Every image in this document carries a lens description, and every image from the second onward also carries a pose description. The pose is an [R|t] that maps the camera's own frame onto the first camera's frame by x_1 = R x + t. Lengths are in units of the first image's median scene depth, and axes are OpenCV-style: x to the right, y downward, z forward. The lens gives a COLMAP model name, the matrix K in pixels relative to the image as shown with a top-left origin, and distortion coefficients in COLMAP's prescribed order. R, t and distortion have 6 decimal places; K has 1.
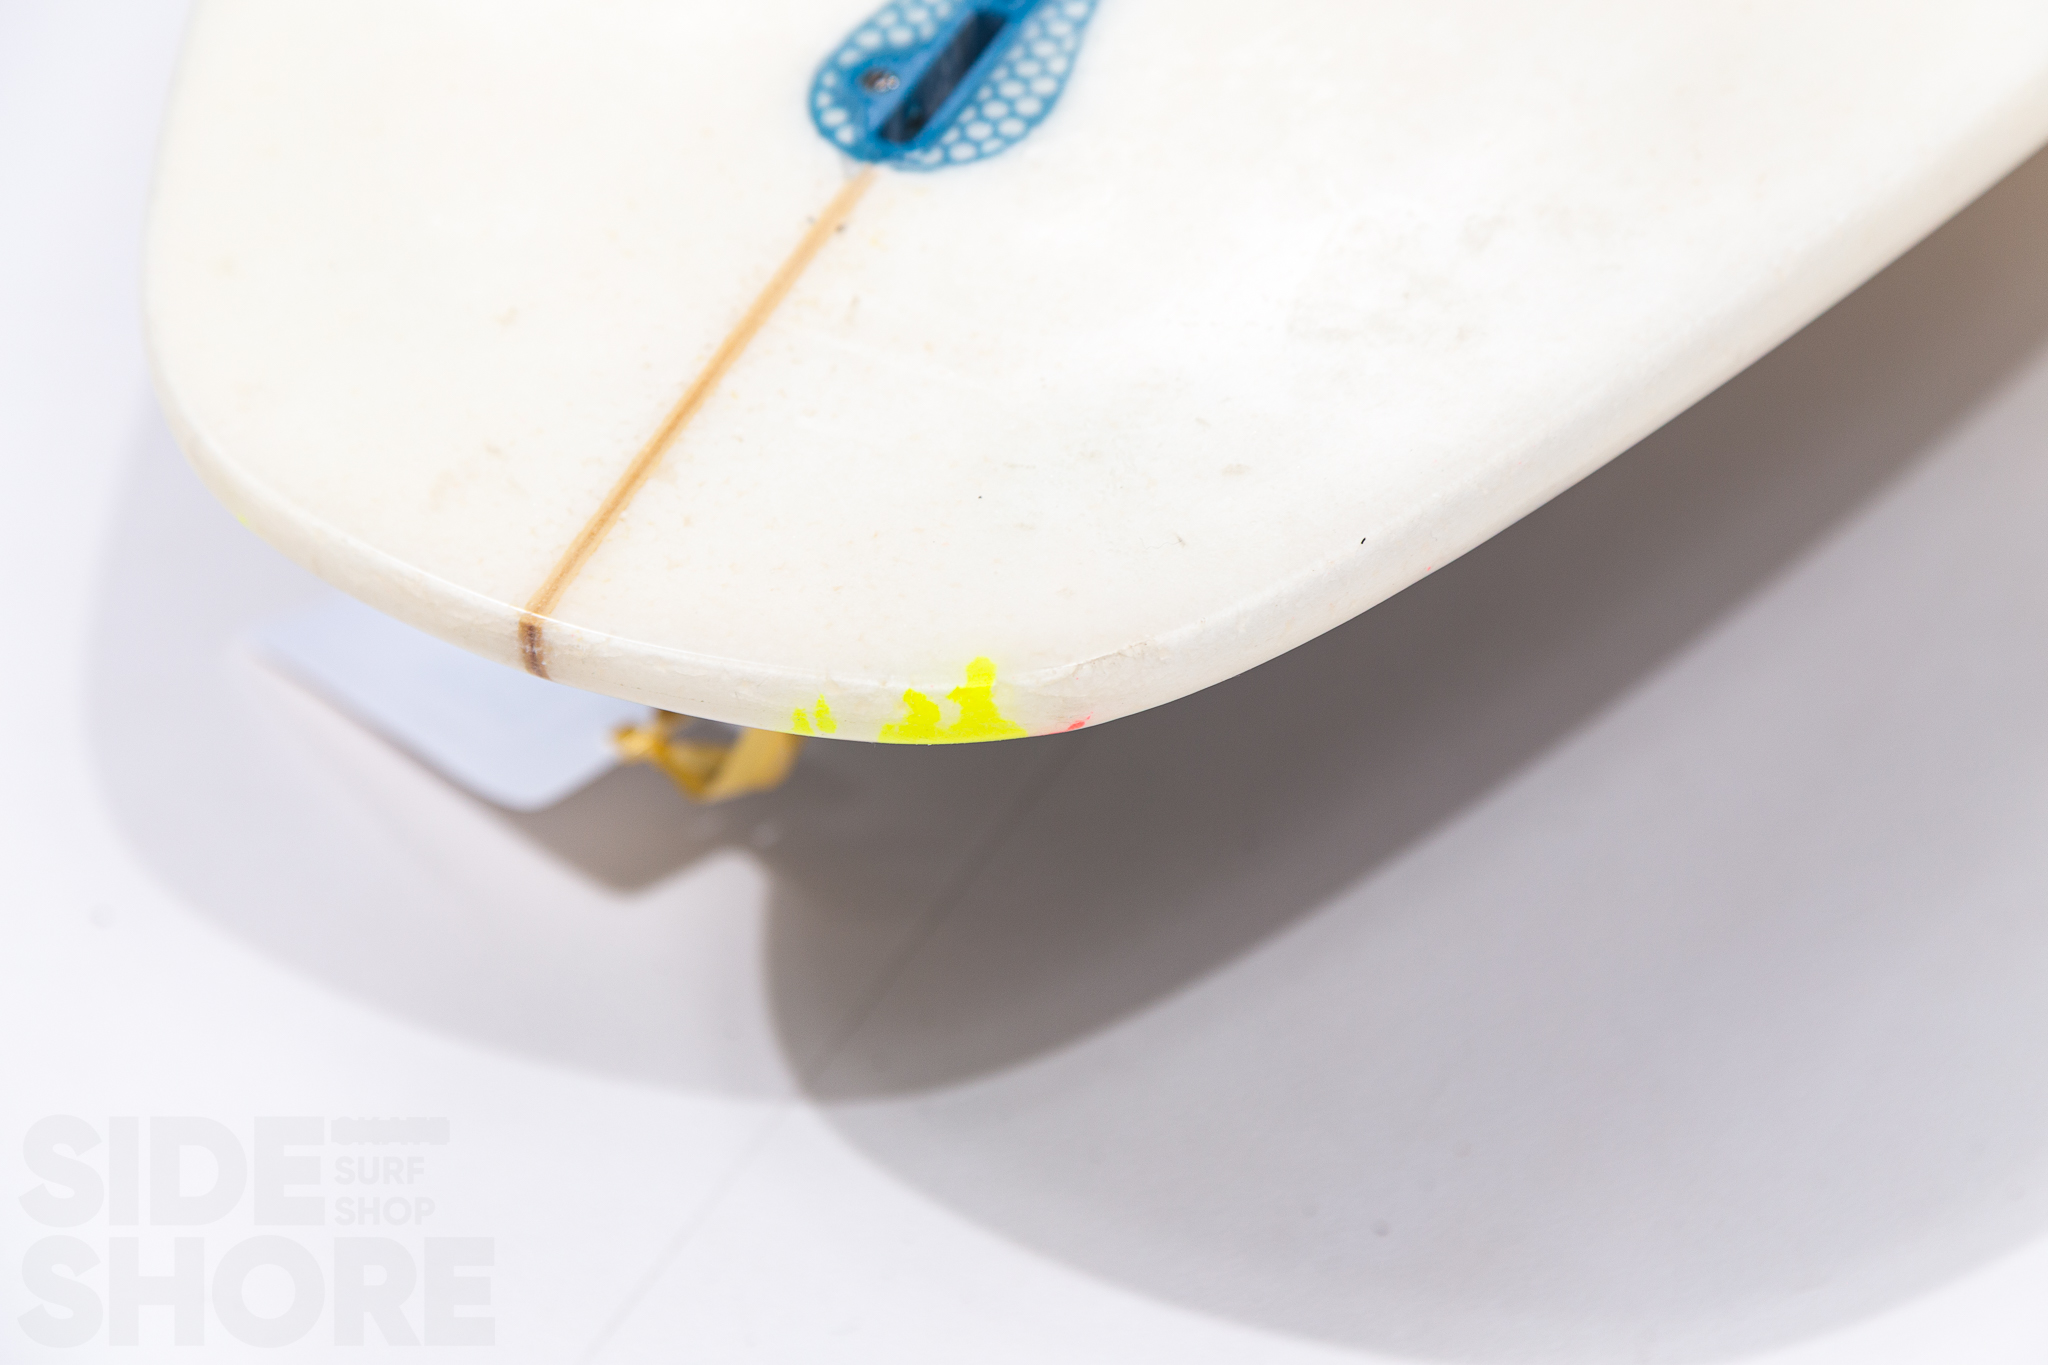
lens RADIAL K [[5408.6, 0, 1024.0], [0, 5408.6, 682.5], [0, 0, 1]] dist [-0.292343, -0.351977]
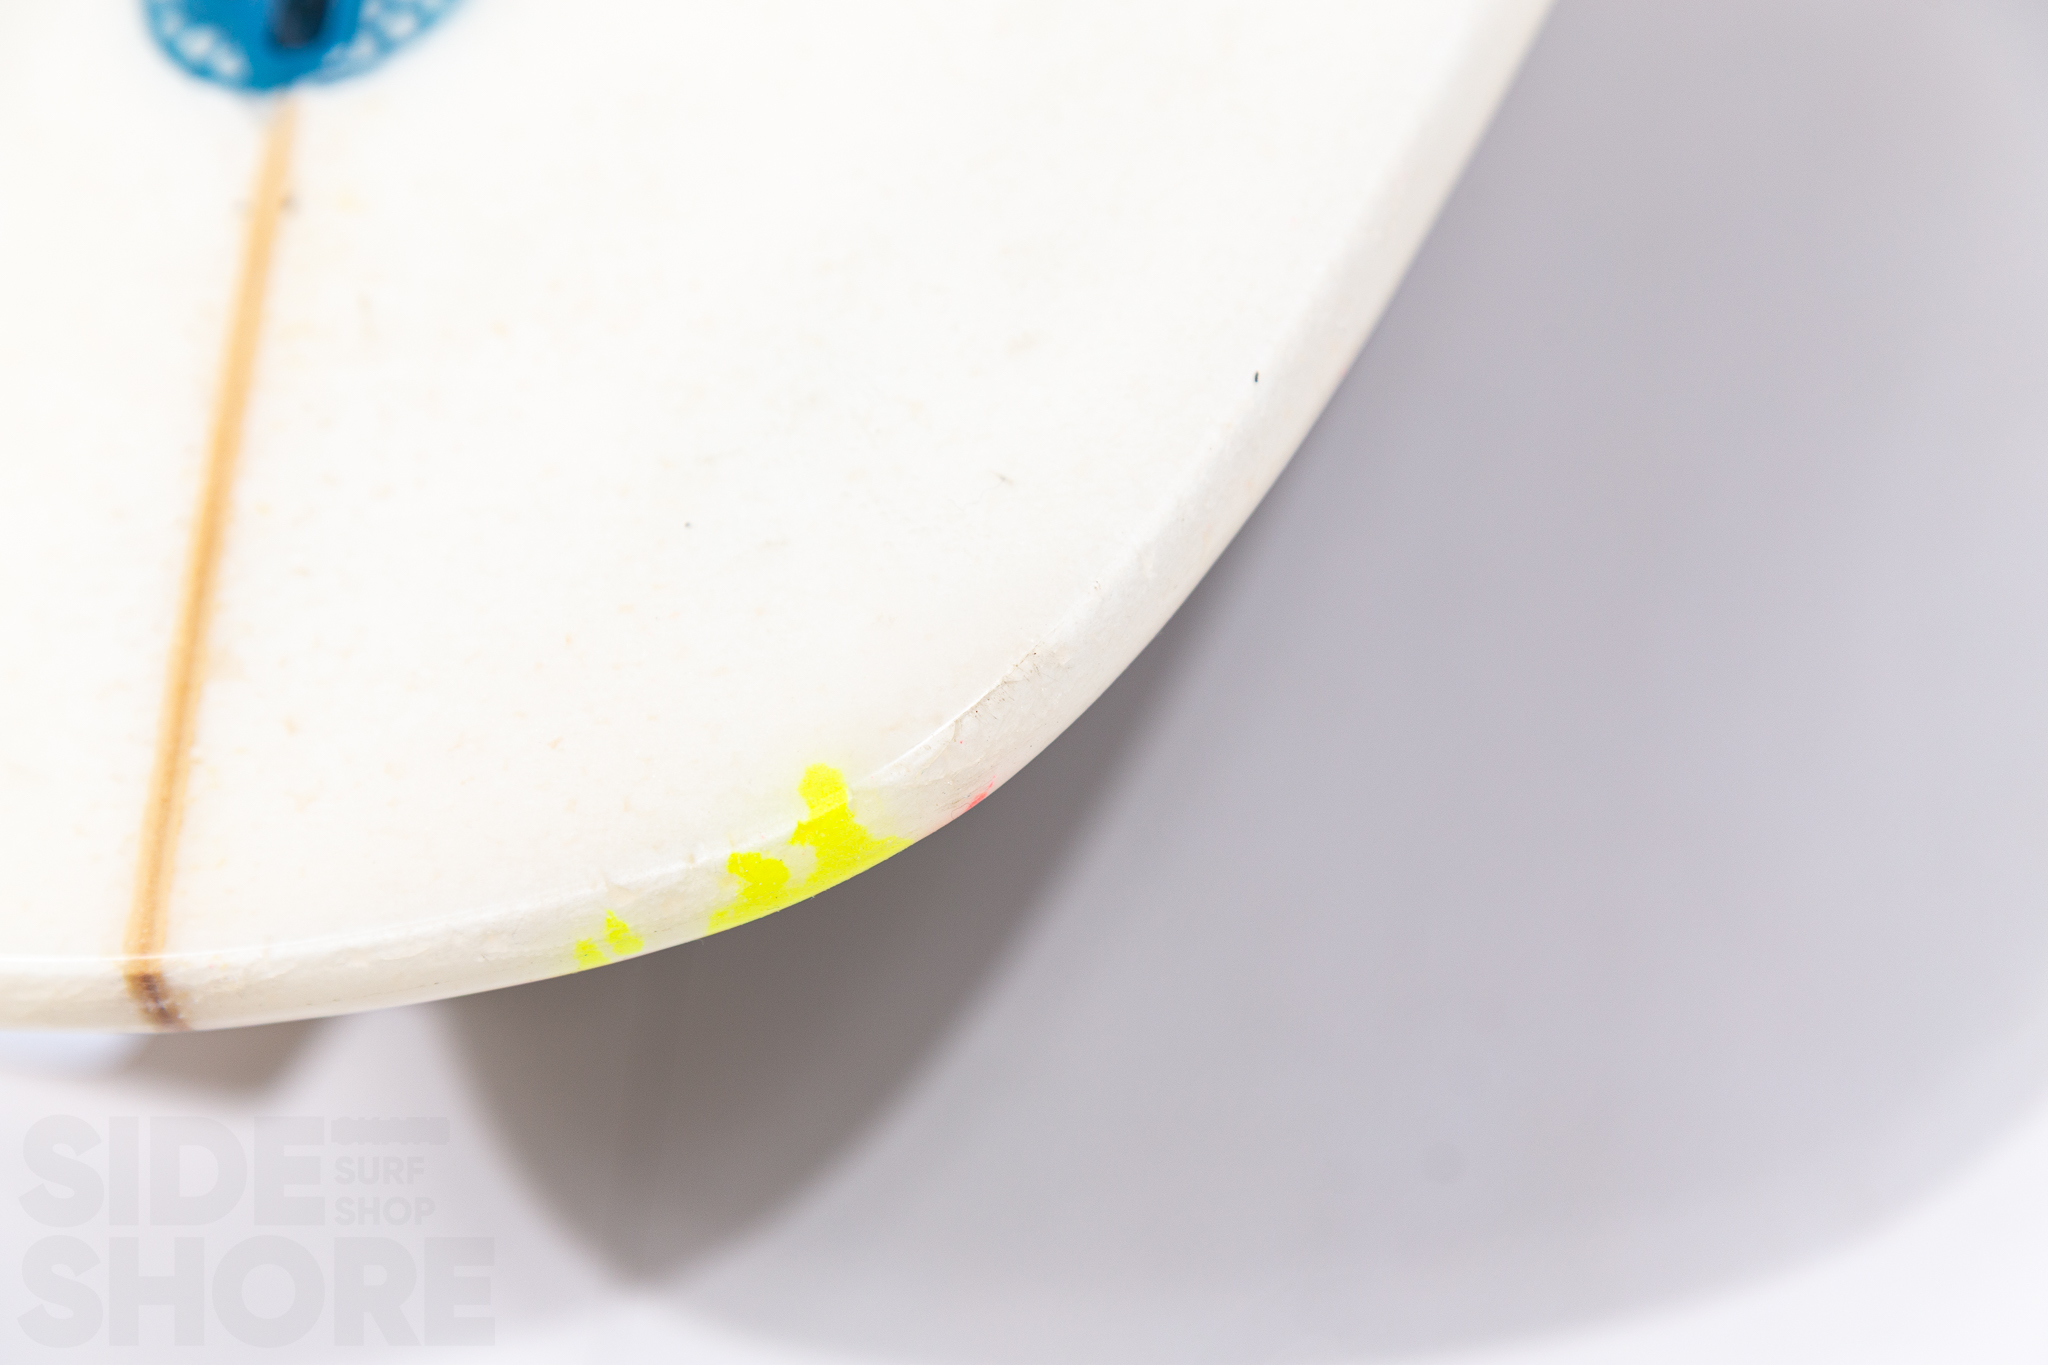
lens RADIAL K [[5050.8, 0, 1024.0], [0, 5050.8, 682.5], [0, 0, 1]] dist [-0.126335, -0.117242]
pose [[0.911095, -0.387978, 0.139209, -0.065366], [0.367999, 0.917757, 0.149326, -0.095358], [-0.185695, -0.084822, 0.978939, 0.385113]]
